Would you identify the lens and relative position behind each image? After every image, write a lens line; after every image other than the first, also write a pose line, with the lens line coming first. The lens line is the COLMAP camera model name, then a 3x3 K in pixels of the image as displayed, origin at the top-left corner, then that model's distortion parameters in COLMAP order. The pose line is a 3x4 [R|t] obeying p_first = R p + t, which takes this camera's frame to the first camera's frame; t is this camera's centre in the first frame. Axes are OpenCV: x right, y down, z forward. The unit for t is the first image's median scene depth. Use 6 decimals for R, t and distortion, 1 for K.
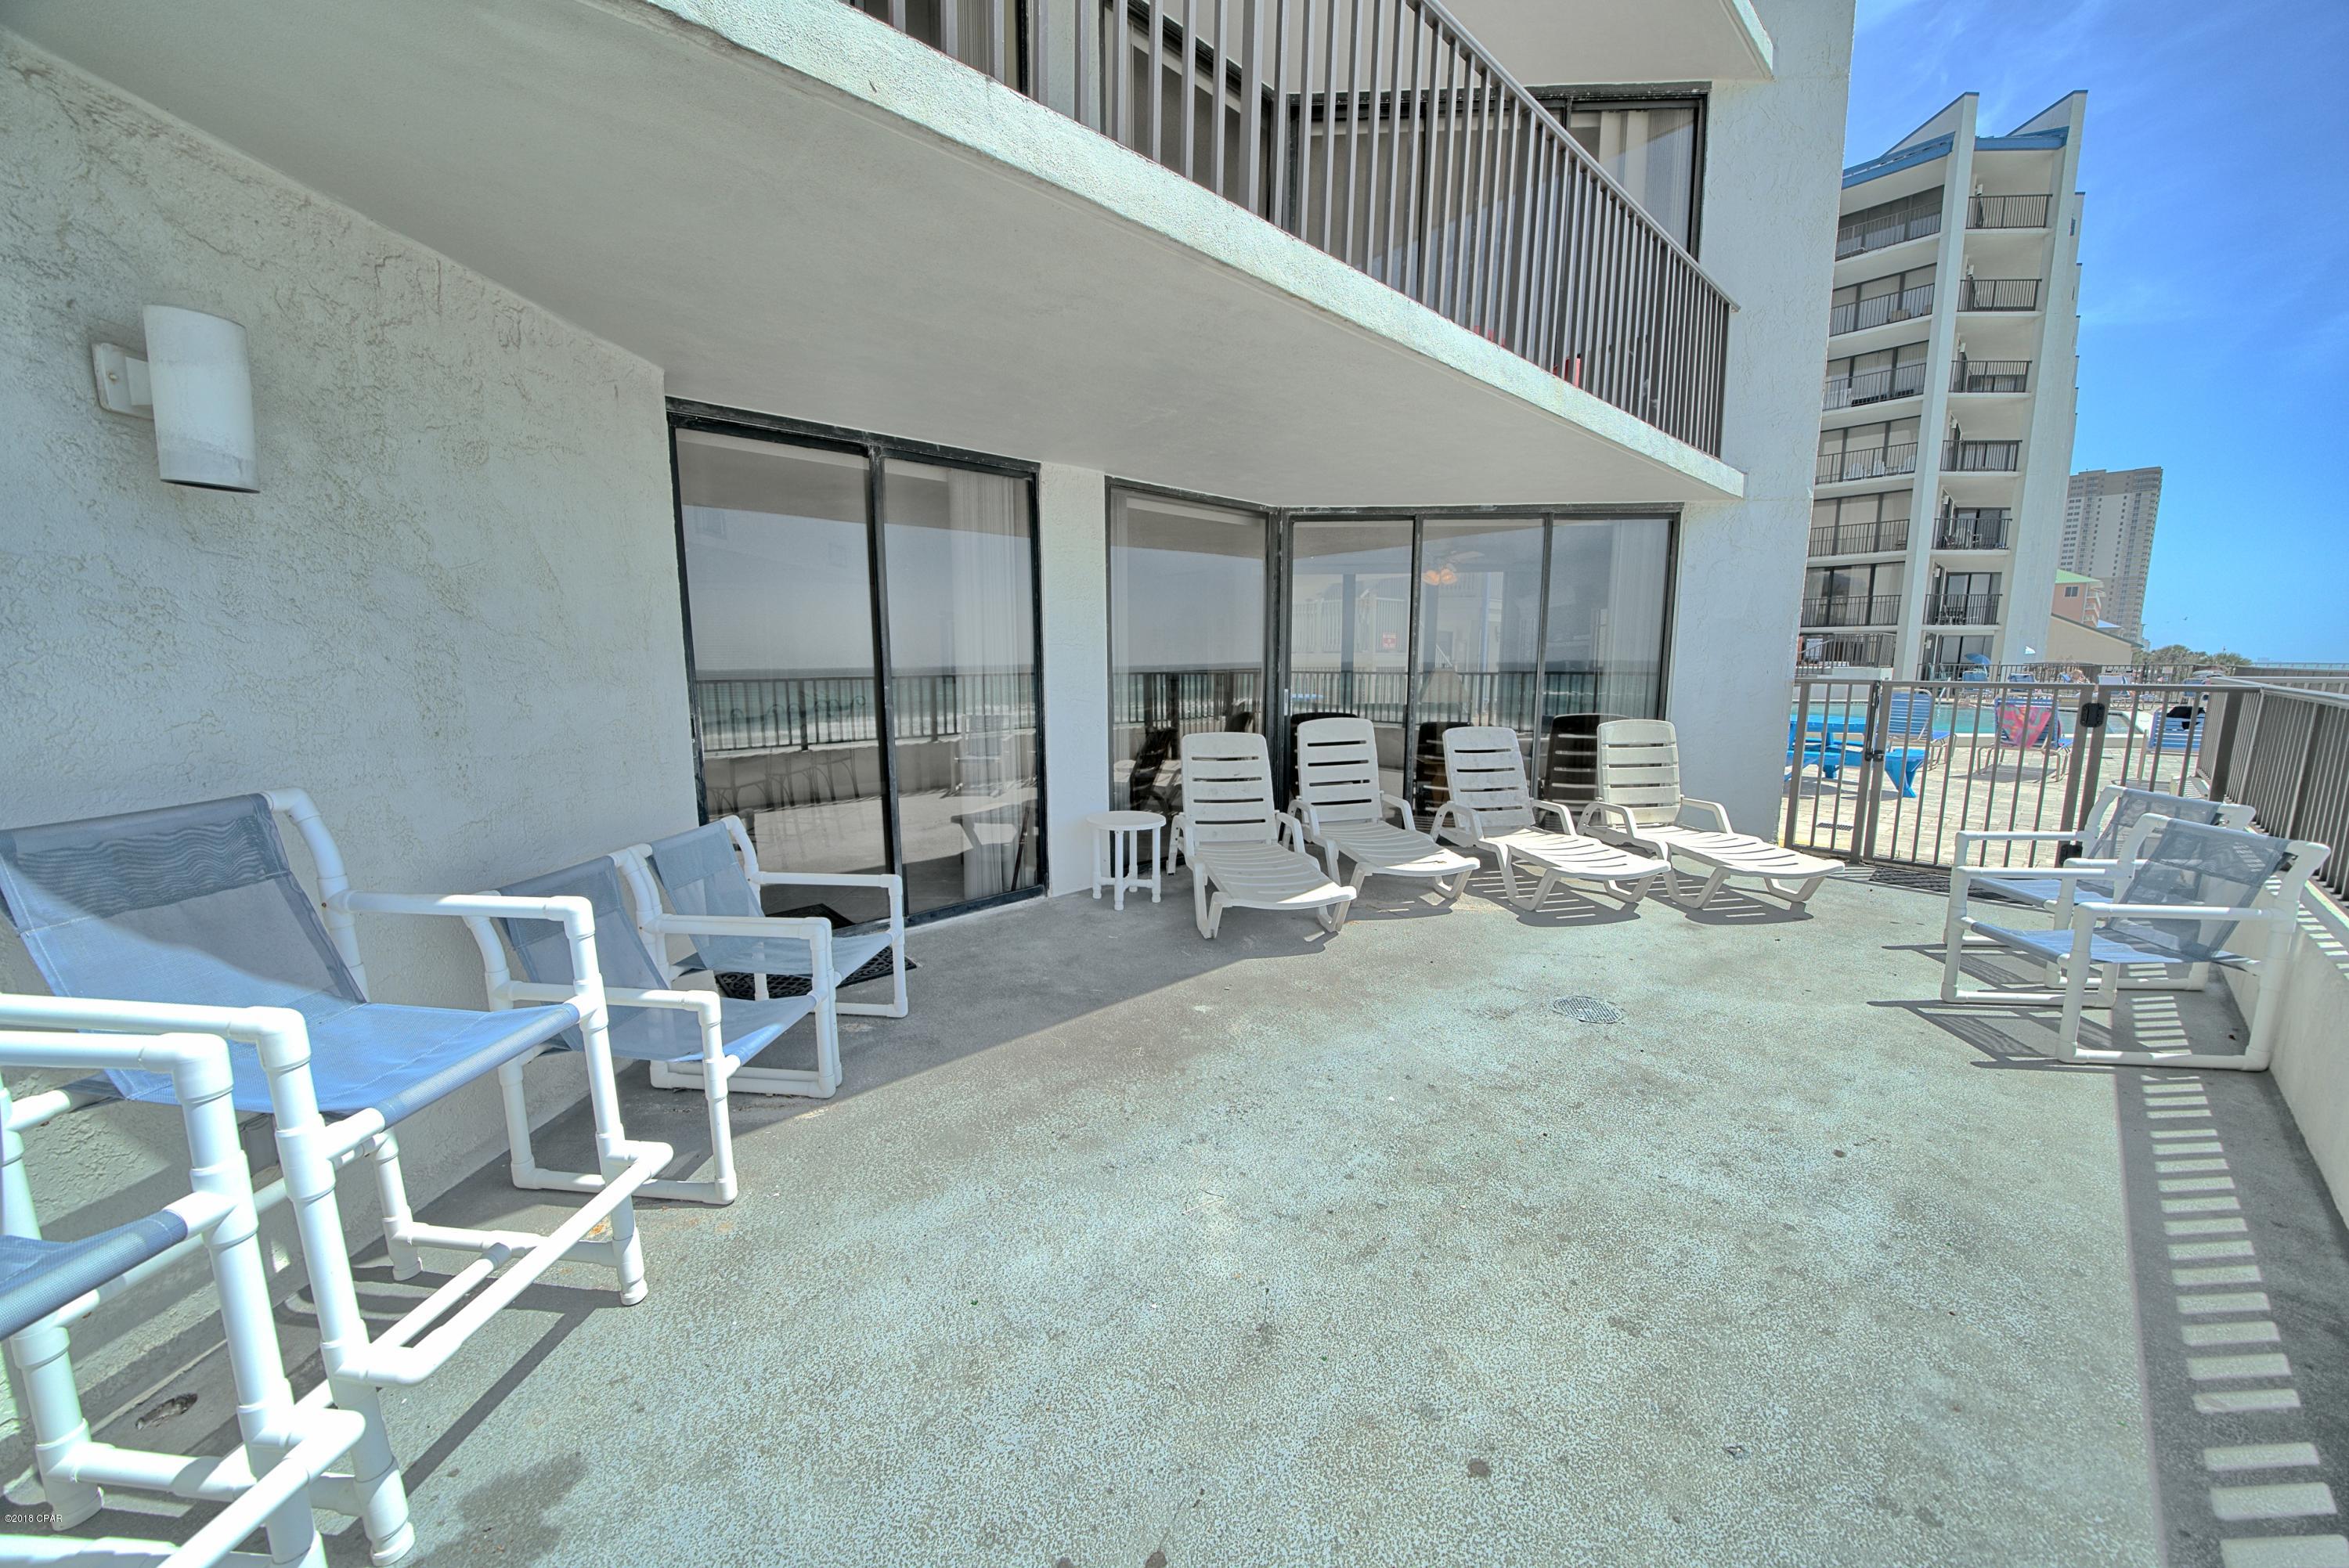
lens RADIAL K [[809.0, 0, 1169.9], [0, 809.0, 777.7], [0, 0, 1]] dist [-0.026507, 0.002669]
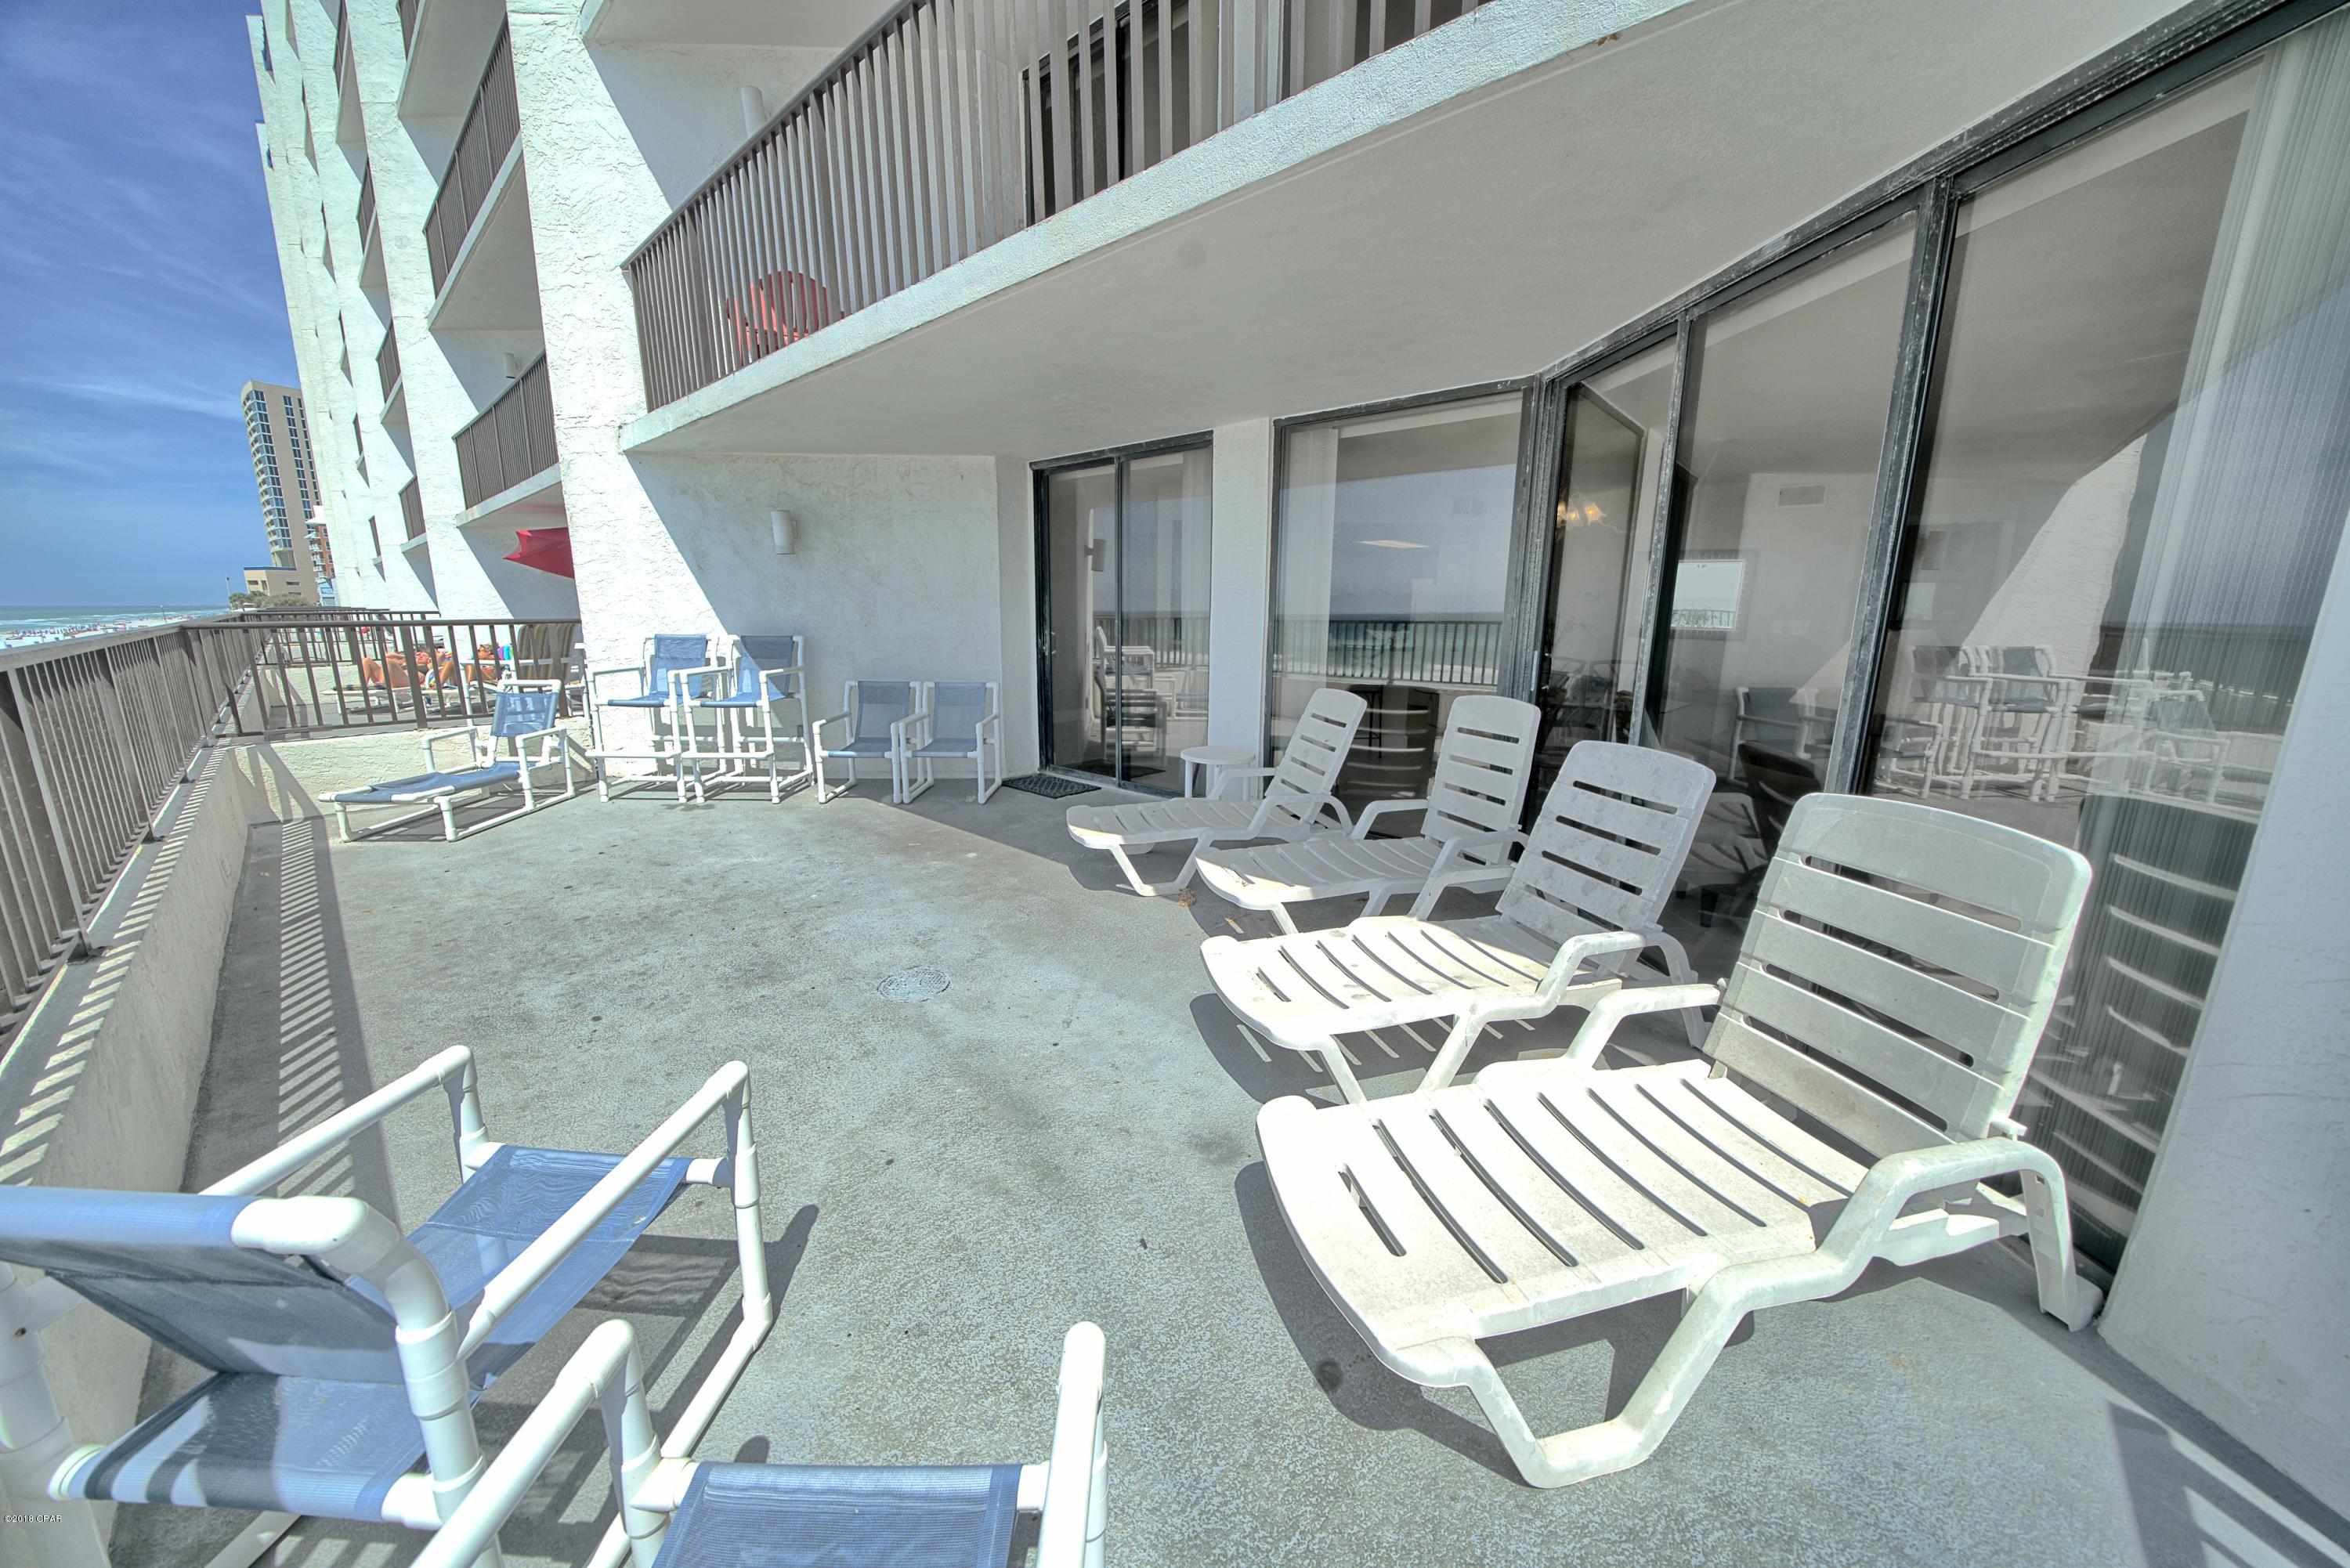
lens RADIAL K [[809.4, 0, 1170.4], [0, 809.4, 777.6], [0, 0, 1]] dist [-0.026507, 0.002669]
pose [[0.107737, 0.210799, -0.971574, 1.632204], [-0.150636, 0.969441, 0.193632, -0.190867], [0.982701, 0.125493, 0.136198, 1.319036]]
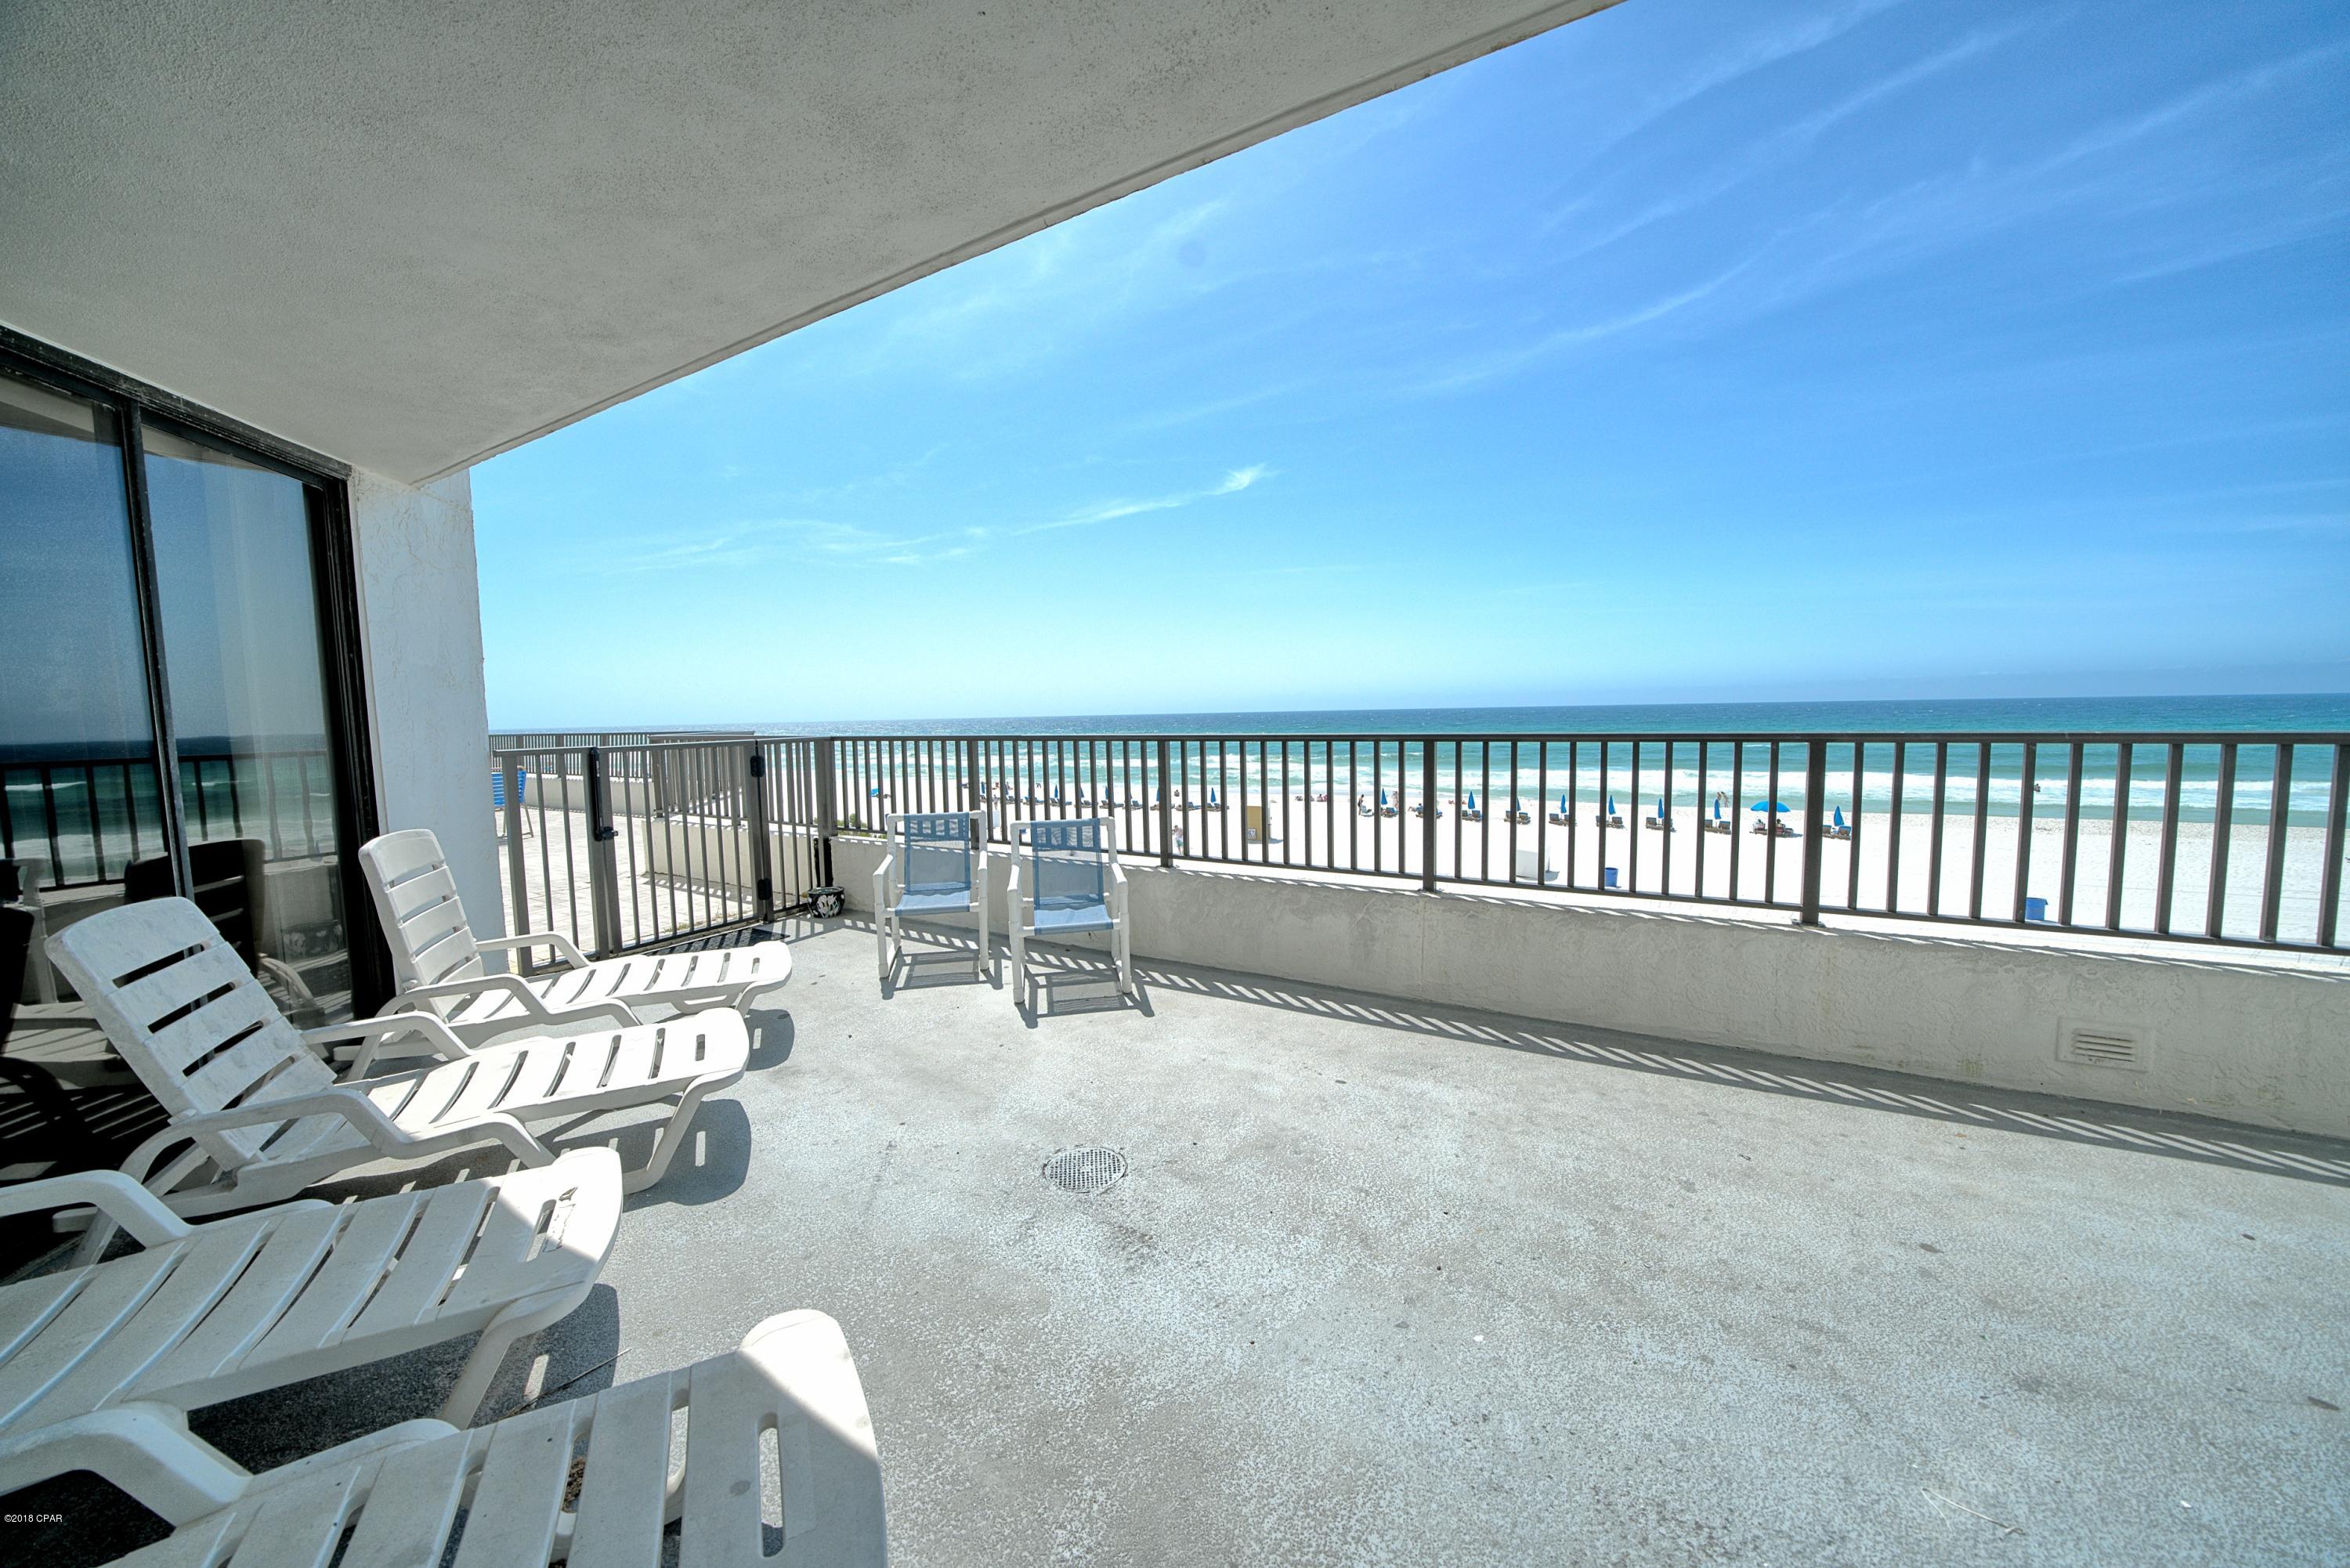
lens RADIAL K [[809.4, 0, 1170.4], [0, 809.4, 777.6], [0, 0, 1]] dist [-0.026507, 0.002669]
pose [[-0.314020, -0.065040, 0.947186, -0.235561], [0.157229, 0.980313, 0.119441, -0.177382], [-0.936307, 0.186432, -0.297611, 1.260978]]
